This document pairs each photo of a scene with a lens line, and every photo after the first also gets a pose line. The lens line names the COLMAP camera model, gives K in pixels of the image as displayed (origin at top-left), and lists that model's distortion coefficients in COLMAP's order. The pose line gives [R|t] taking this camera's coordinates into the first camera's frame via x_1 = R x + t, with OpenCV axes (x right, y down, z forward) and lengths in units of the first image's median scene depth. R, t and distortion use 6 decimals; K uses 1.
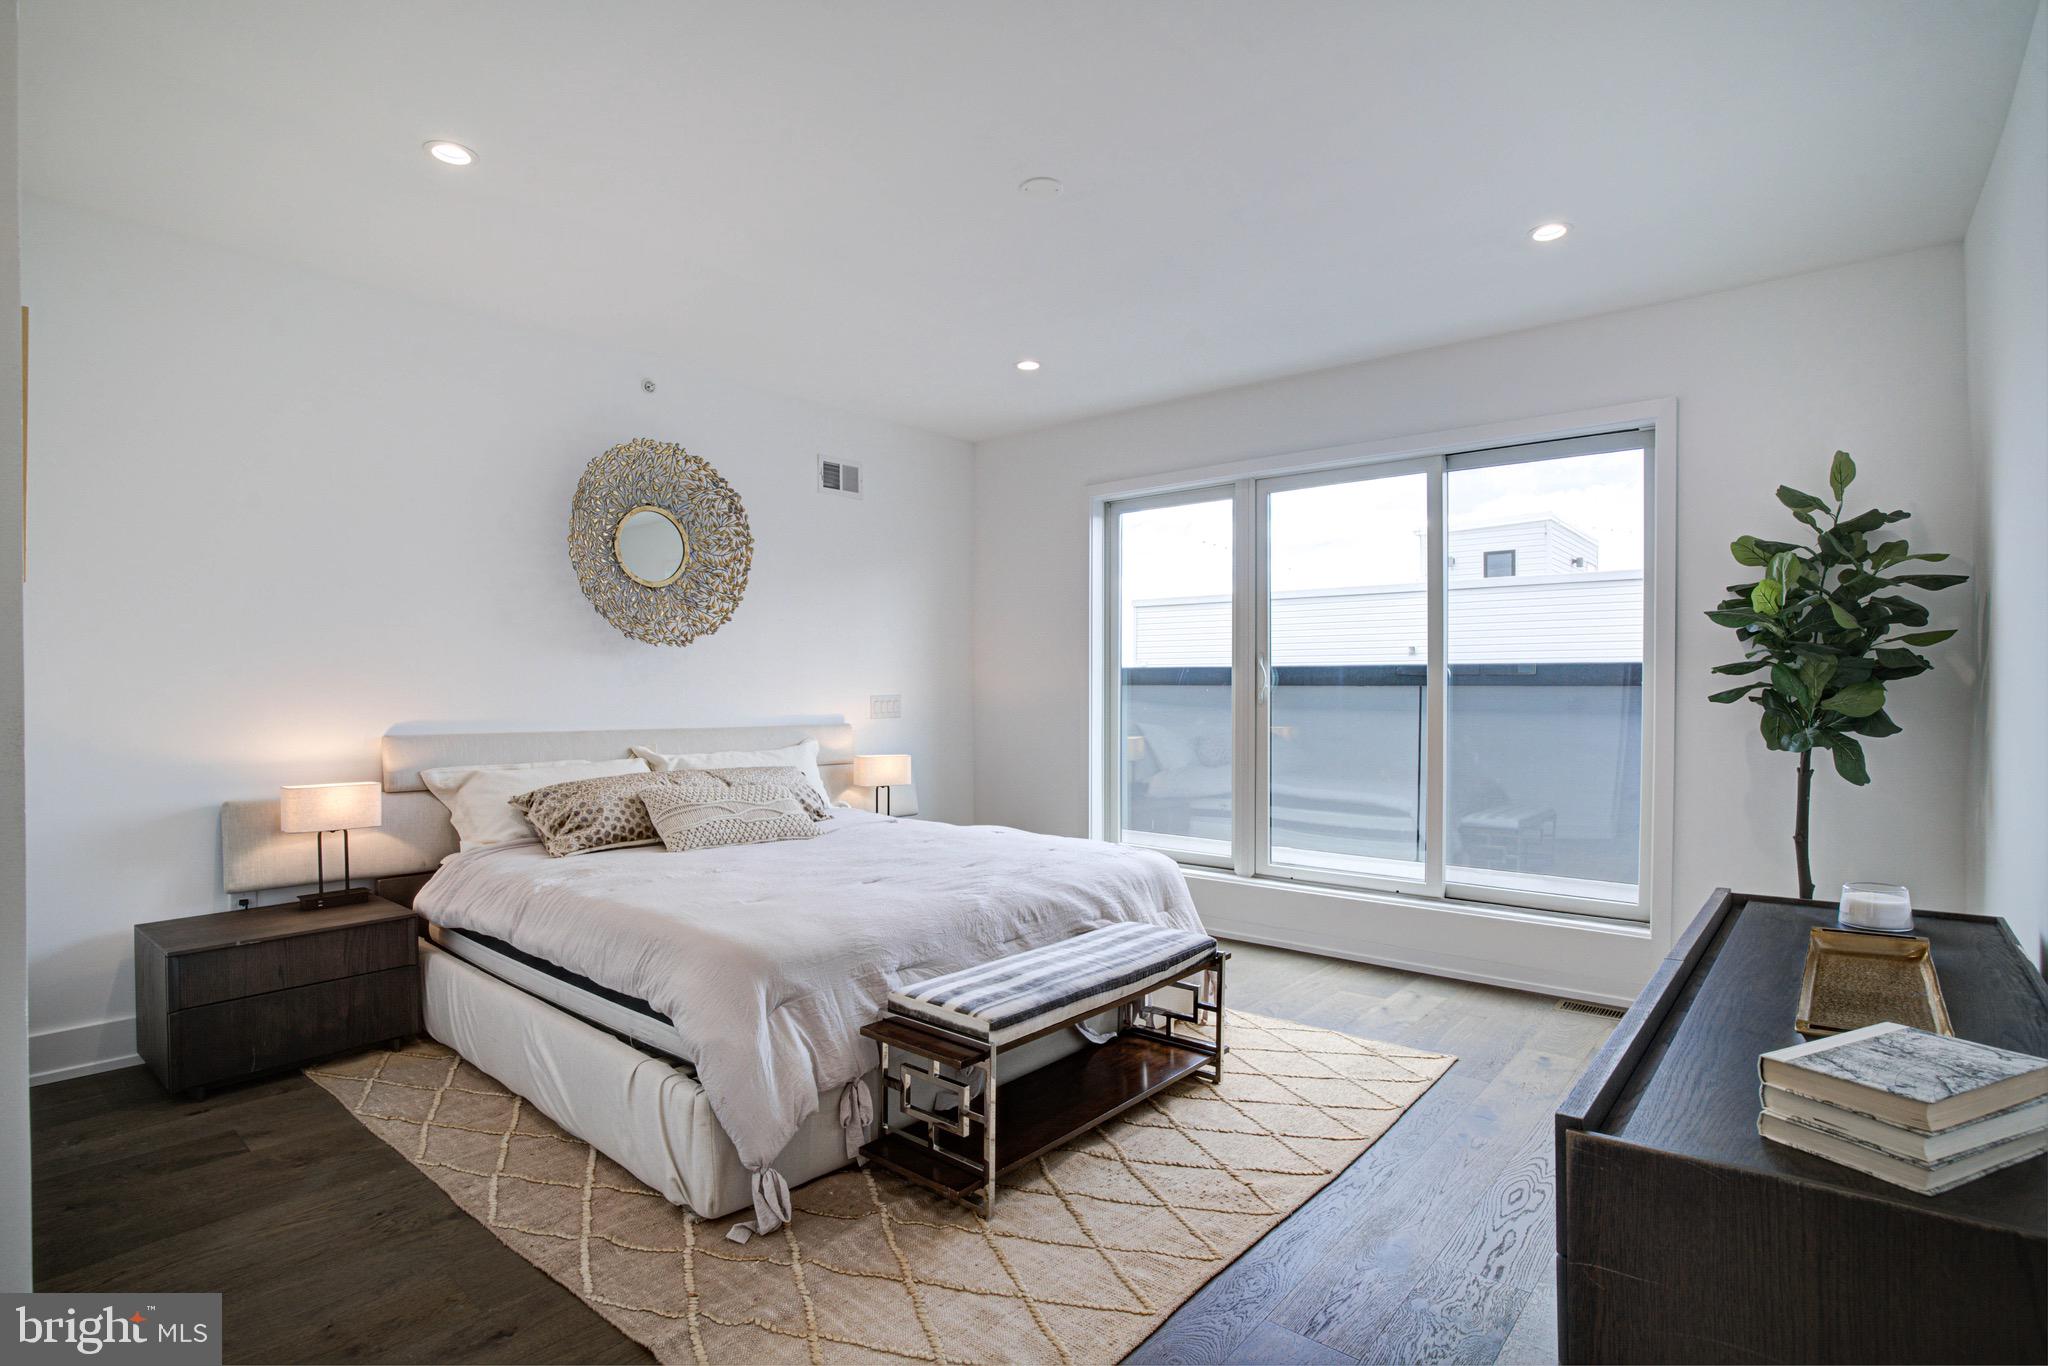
lens RADIAL K [[1017.9, 0, 1022.3], [0, 1017.9, 700.7], [0, 0, 1]] dist [-0.097379, 0.051193]
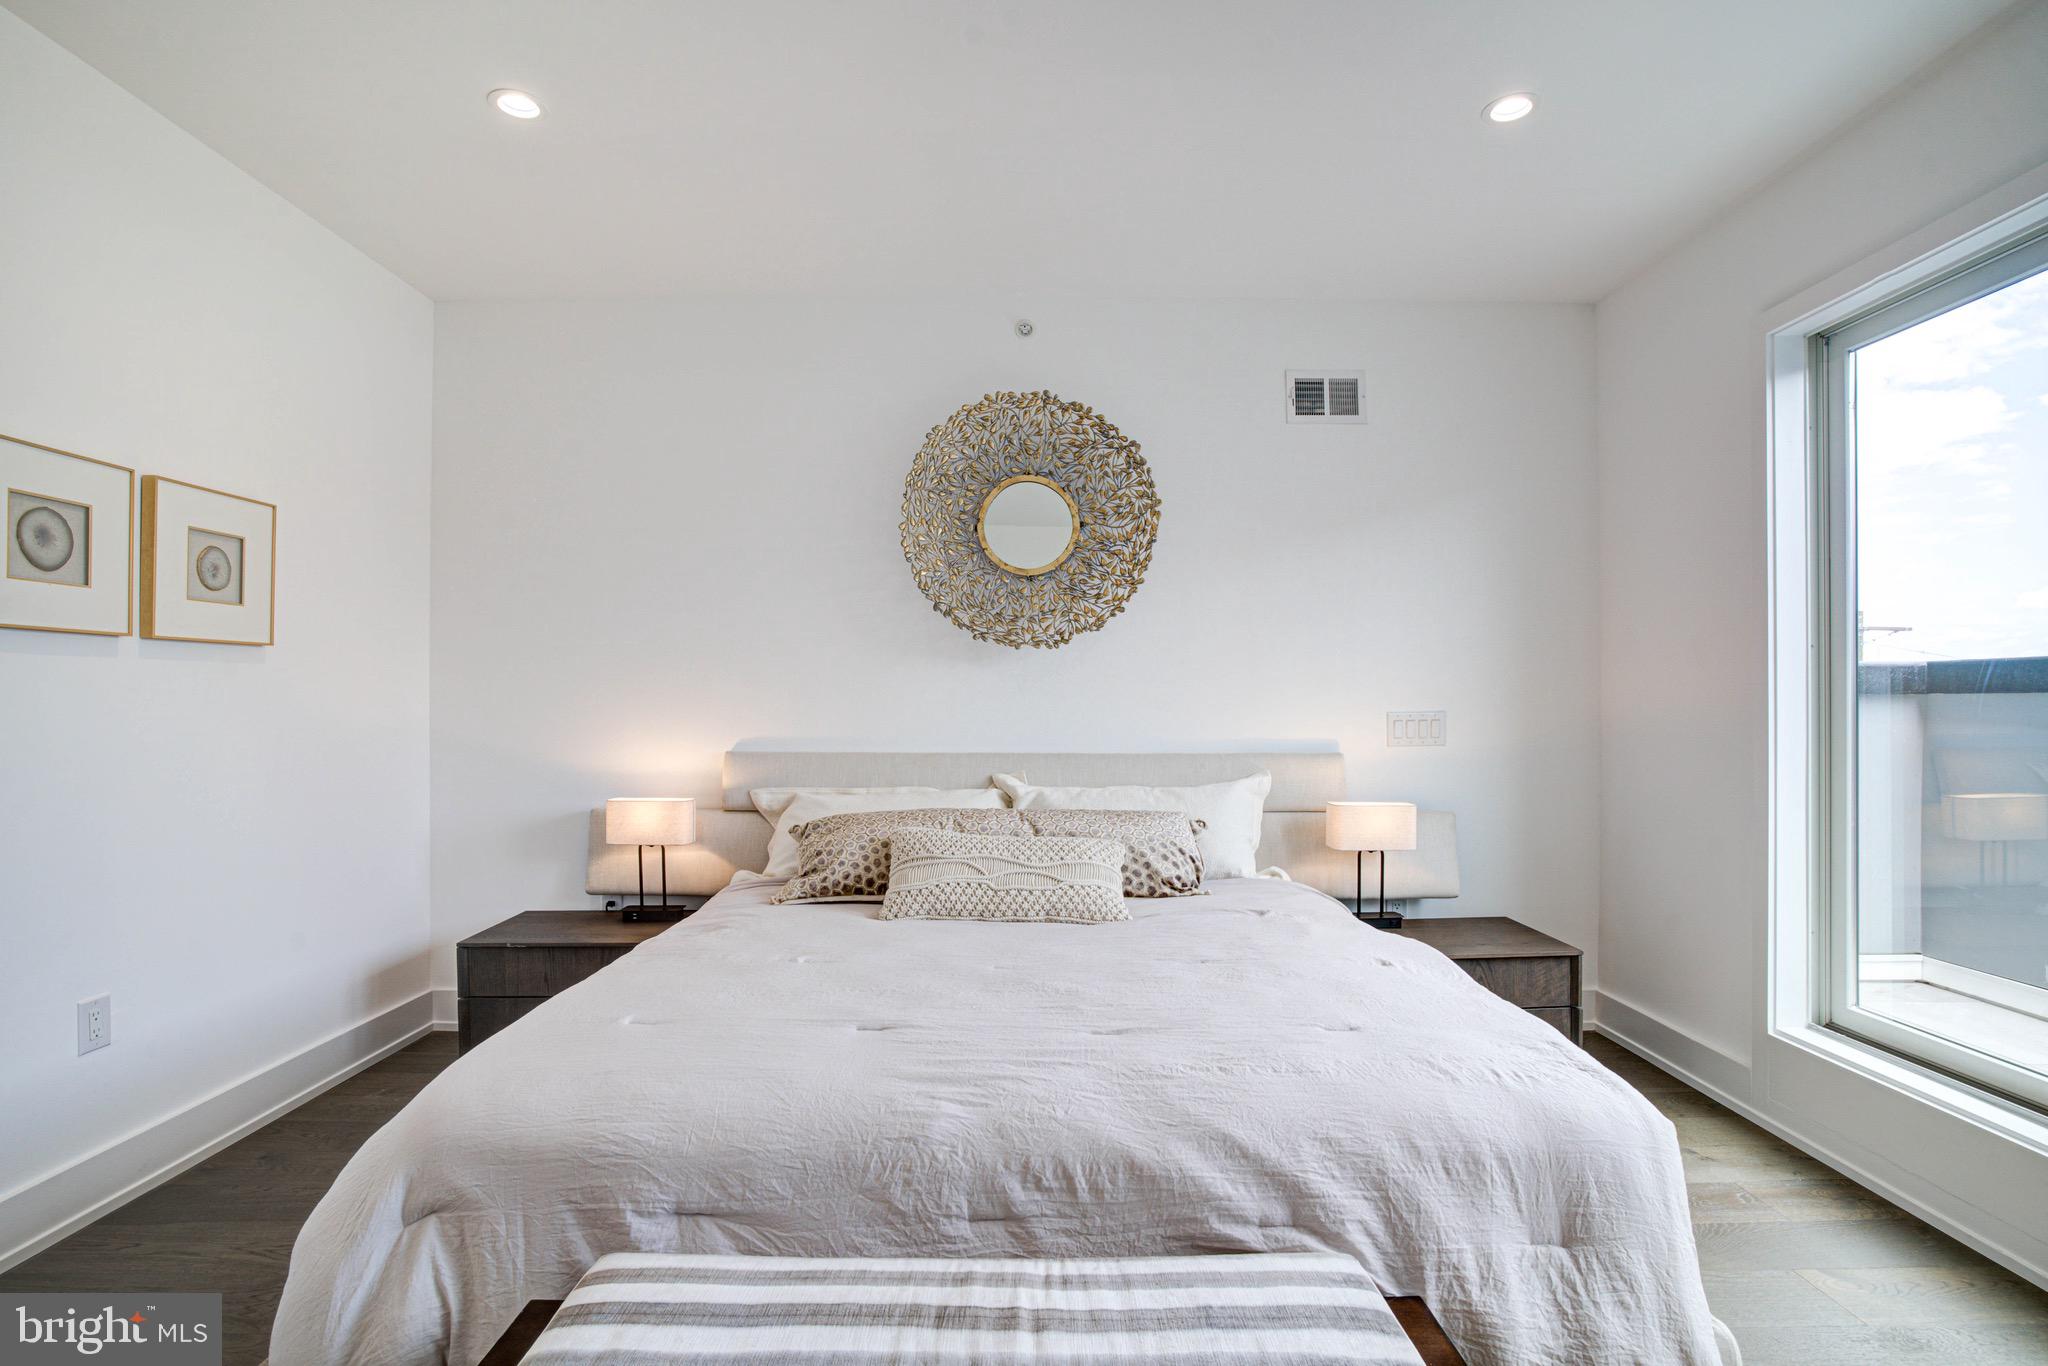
lens RADIAL K [[1017.9, 0, 1022.3], [0, 1017.9, 700.7], [0, 0, 1]] dist [-0.097379, 0.051193]
pose [[0.651012, -0.004295, -0.759055, 0.245633], [-0.006618, 0.999914, -0.011334, -0.004263], [0.759039, 0.012402, 0.650927, 0.475172]]
